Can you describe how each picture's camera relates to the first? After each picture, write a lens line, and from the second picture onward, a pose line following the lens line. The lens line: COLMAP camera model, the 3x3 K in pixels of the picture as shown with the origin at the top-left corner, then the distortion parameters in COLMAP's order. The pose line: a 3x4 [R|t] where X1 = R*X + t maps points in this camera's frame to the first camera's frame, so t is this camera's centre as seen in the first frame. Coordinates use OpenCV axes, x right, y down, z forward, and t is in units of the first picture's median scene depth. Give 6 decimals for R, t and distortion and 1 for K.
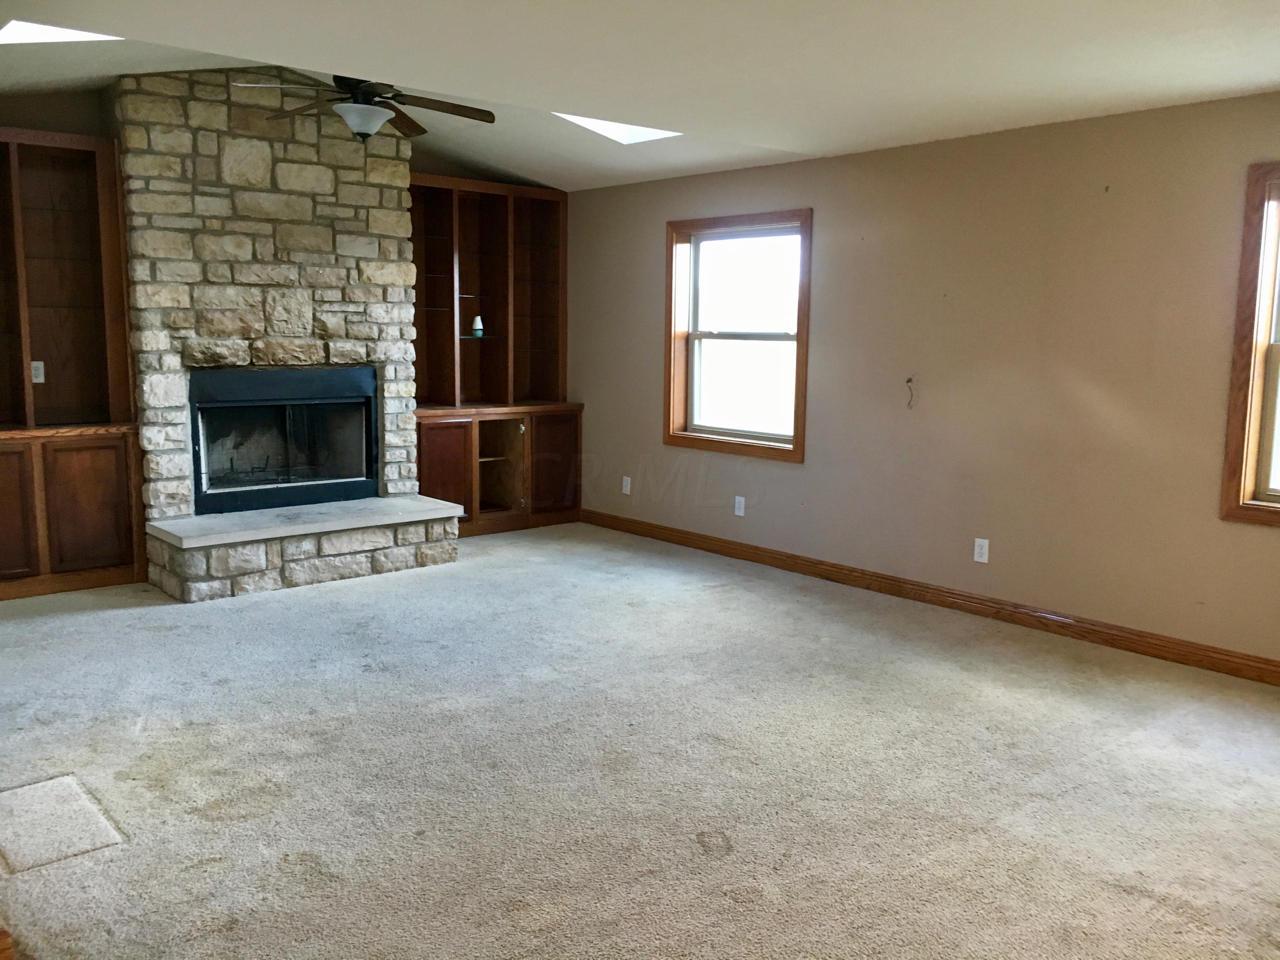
lens RADIAL K [[1087.0, 0, 609.4], [0, 1087.0, 487.2], [0, 0, 1]] dist [0.064457, -0.068586]
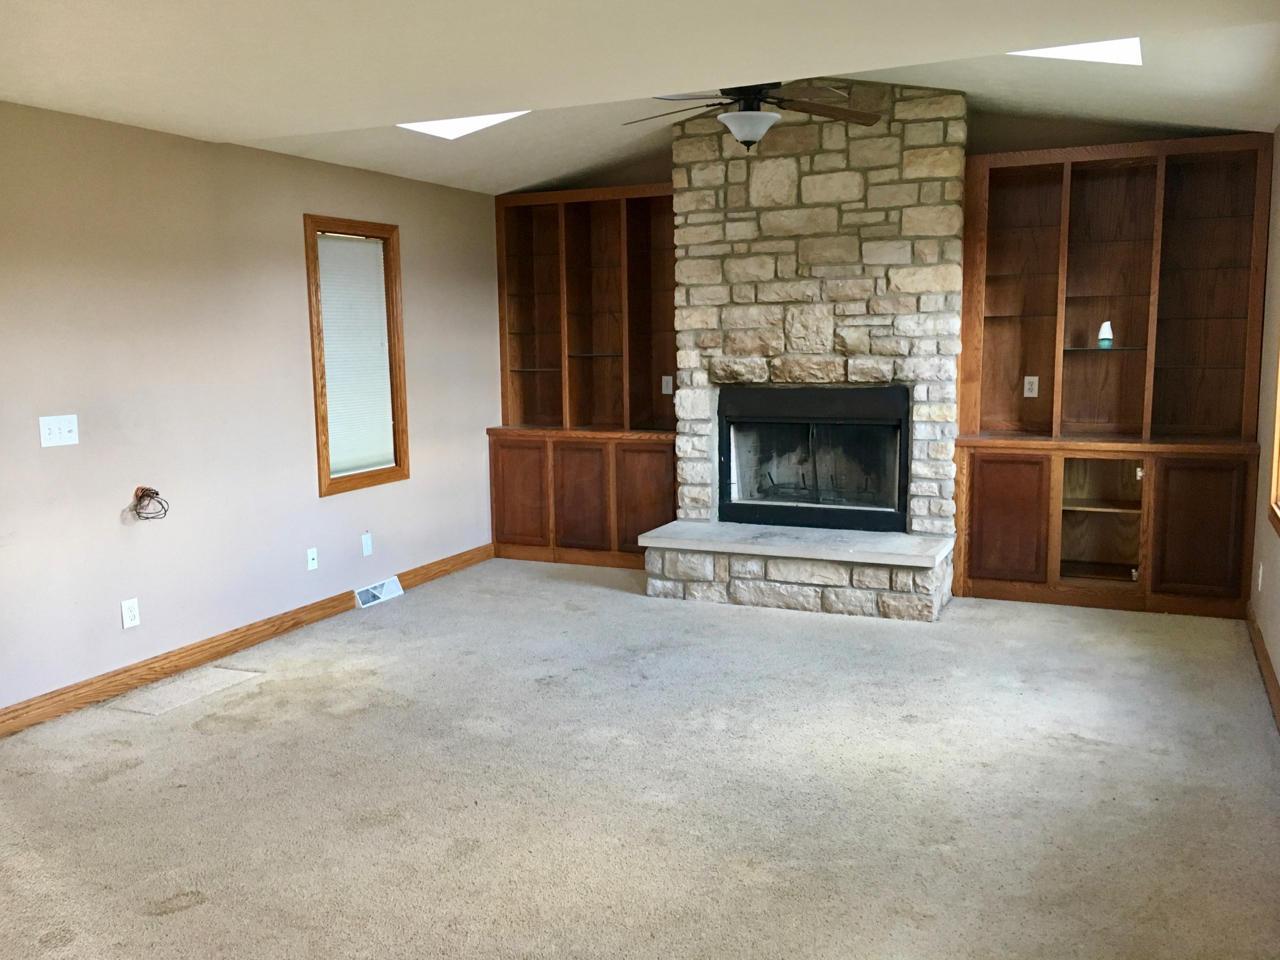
lens RADIAL K [[1087.0, 0, 636.2], [0, 1087.0, 481.3], [0, 0, 1]] dist [0.064457, -0.068586]
pose [[0.425199, 0.101420, -0.899400, 0.548535], [-0.112404, 0.991926, 0.058714, -0.067435], [0.898093, 0.076131, 0.433166, 0.470274]]
